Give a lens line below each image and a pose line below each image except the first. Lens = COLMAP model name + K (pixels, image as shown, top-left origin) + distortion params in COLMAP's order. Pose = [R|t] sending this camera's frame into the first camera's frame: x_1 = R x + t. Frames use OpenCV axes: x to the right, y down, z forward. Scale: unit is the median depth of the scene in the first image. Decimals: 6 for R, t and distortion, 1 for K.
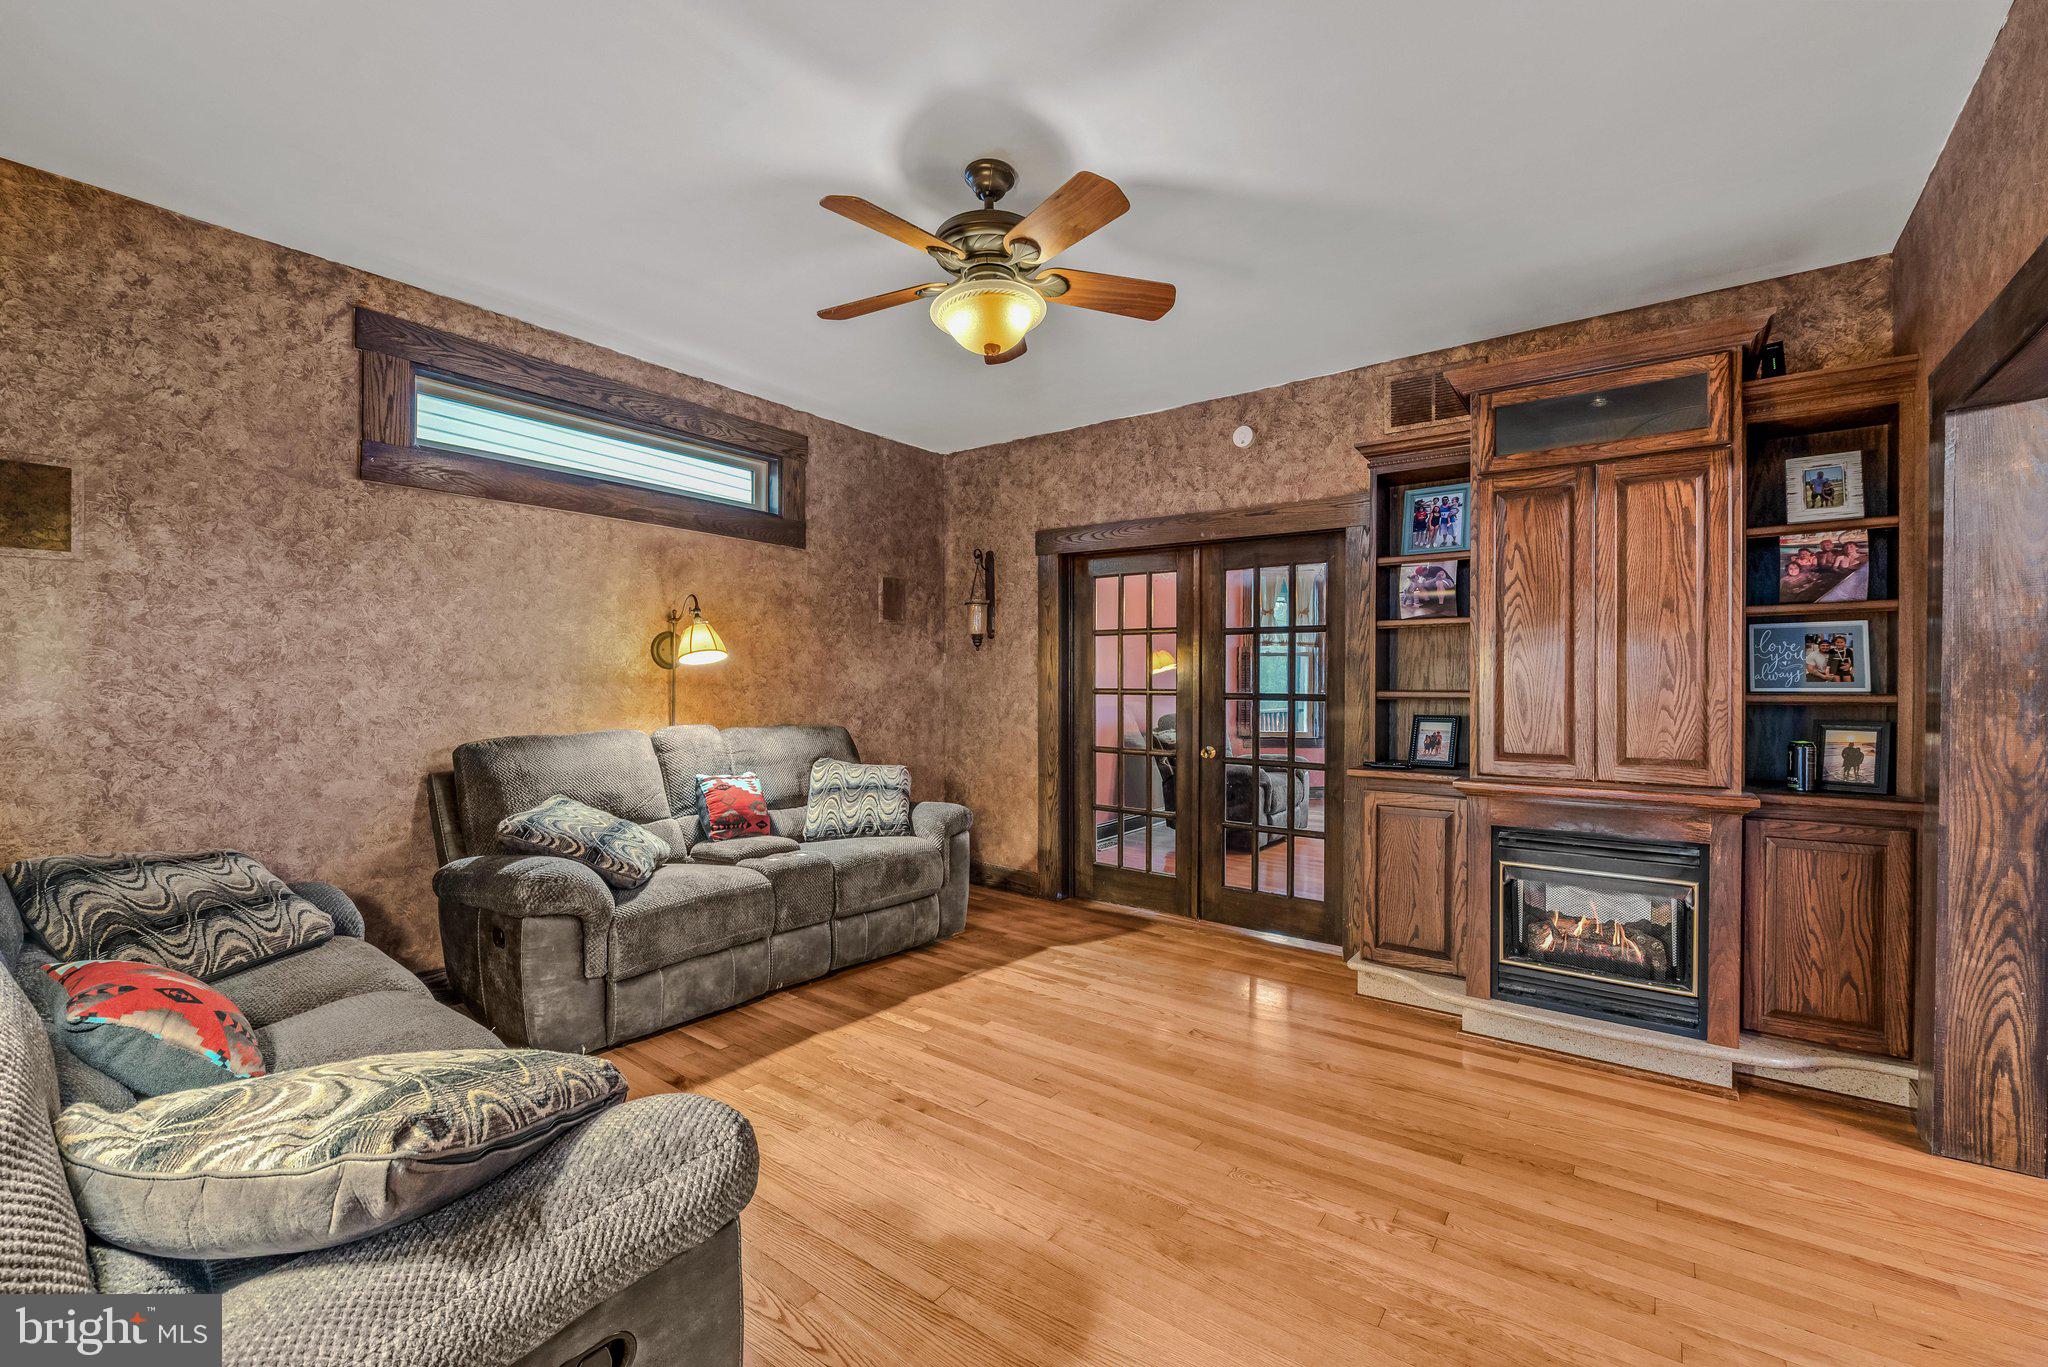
lens RADIAL K [[850.2, 0, 1024.0], [0, 850.2, 683.5], [0, 0, 1]] dist [-0.014198, -0.000196]
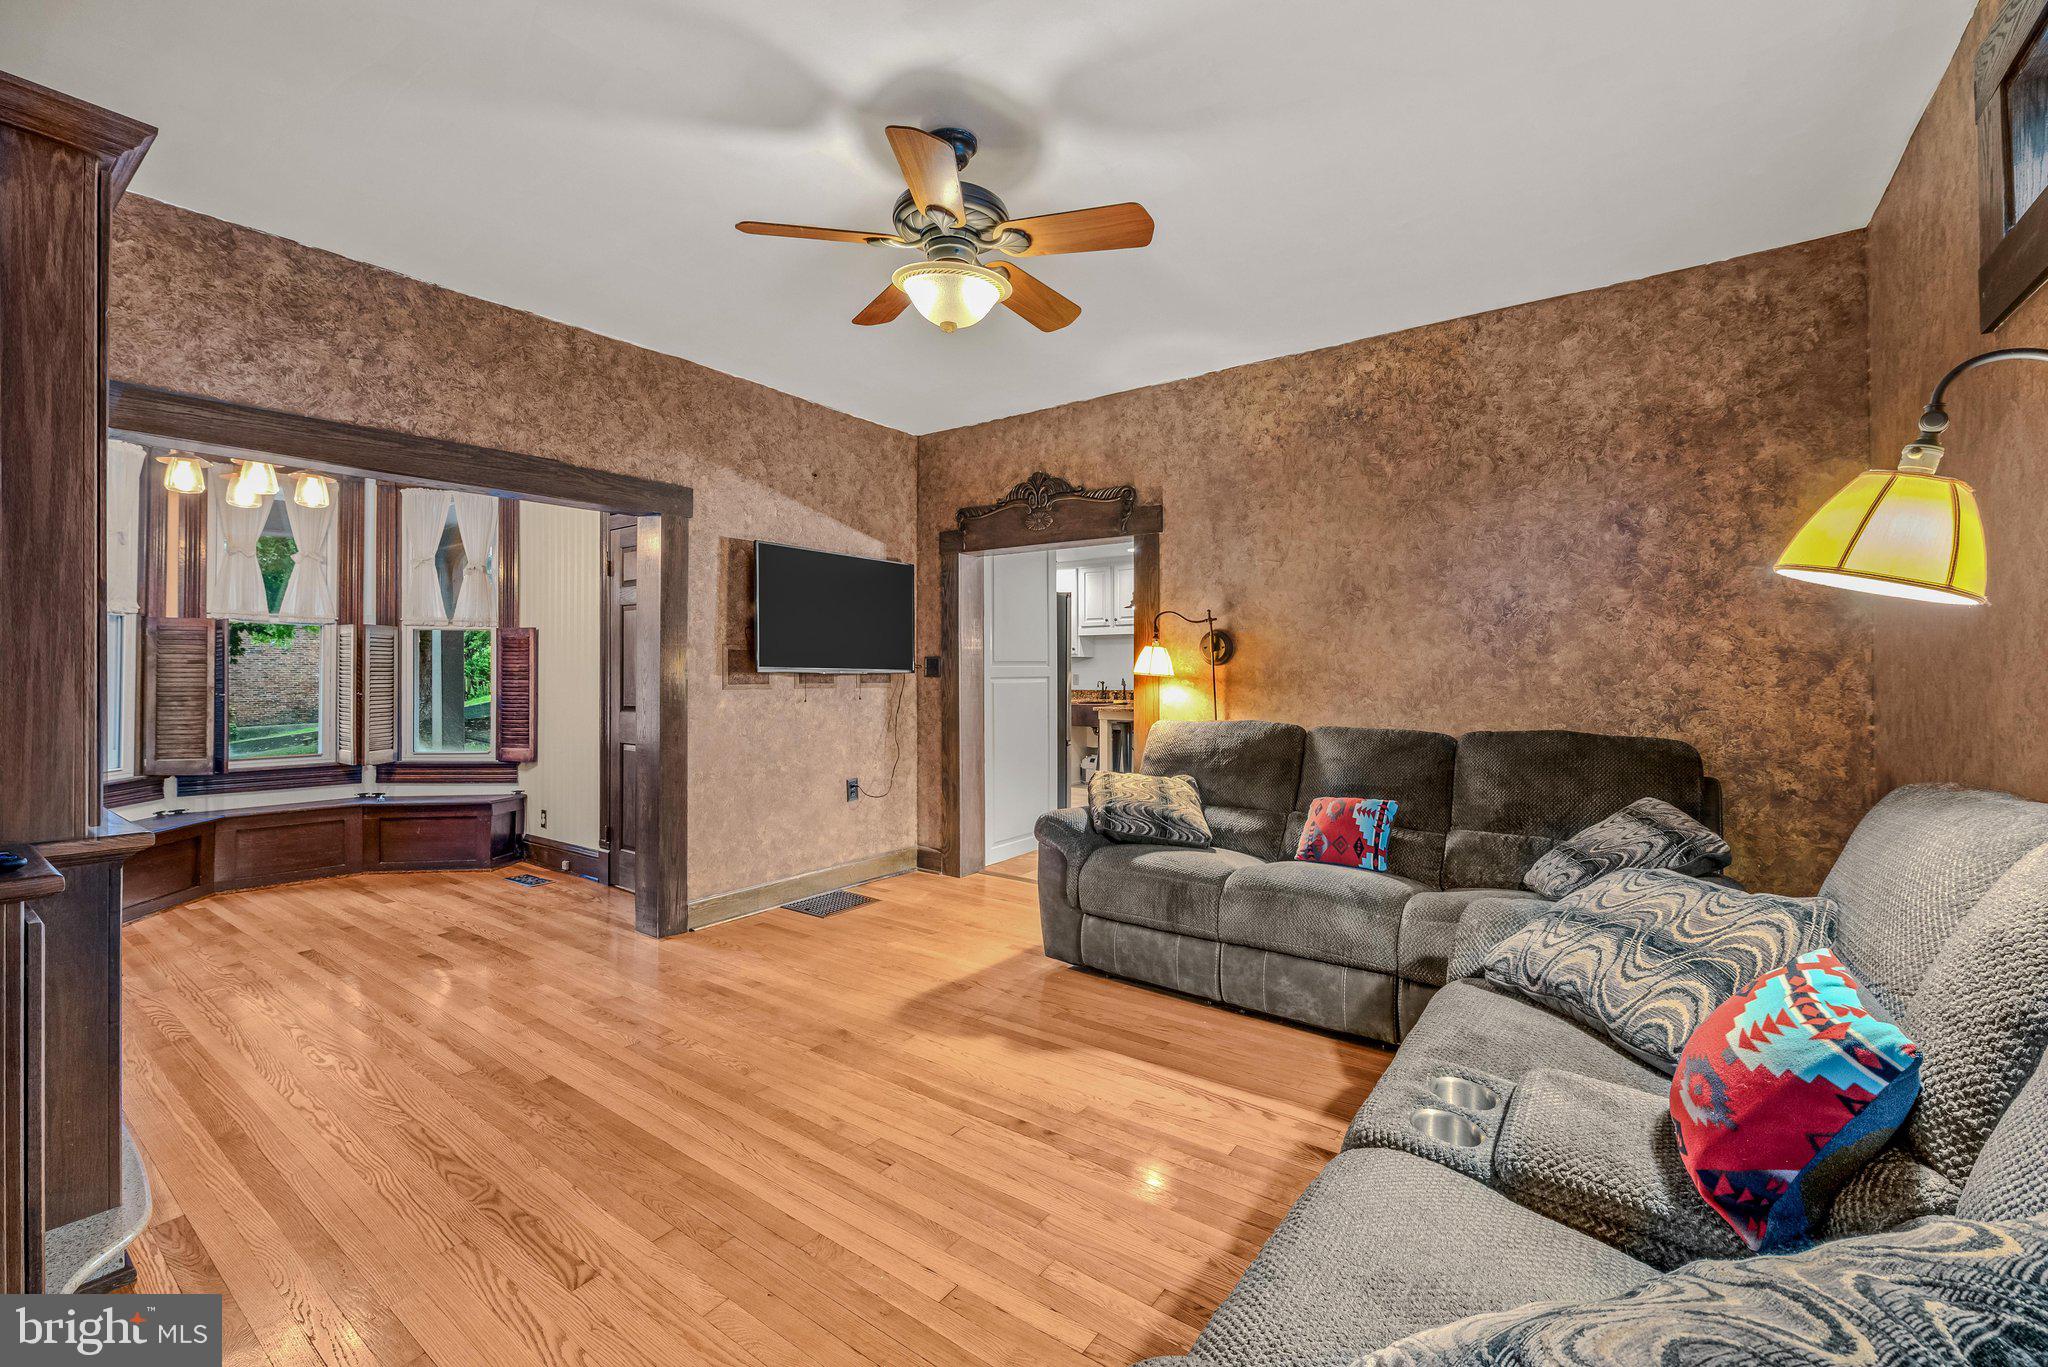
lens RADIAL K [[850.2, 0, 1024.0], [0, 850.2, 683.5], [0, 0, 1]] dist [-0.014198, -0.000196]
pose [[-0.999763, -0.001757, -0.021680, -0.104849], [-0.001661, 0.999989, -0.004442, 0.023711], [0.021688, -0.004405, -0.999755, 2.005747]]
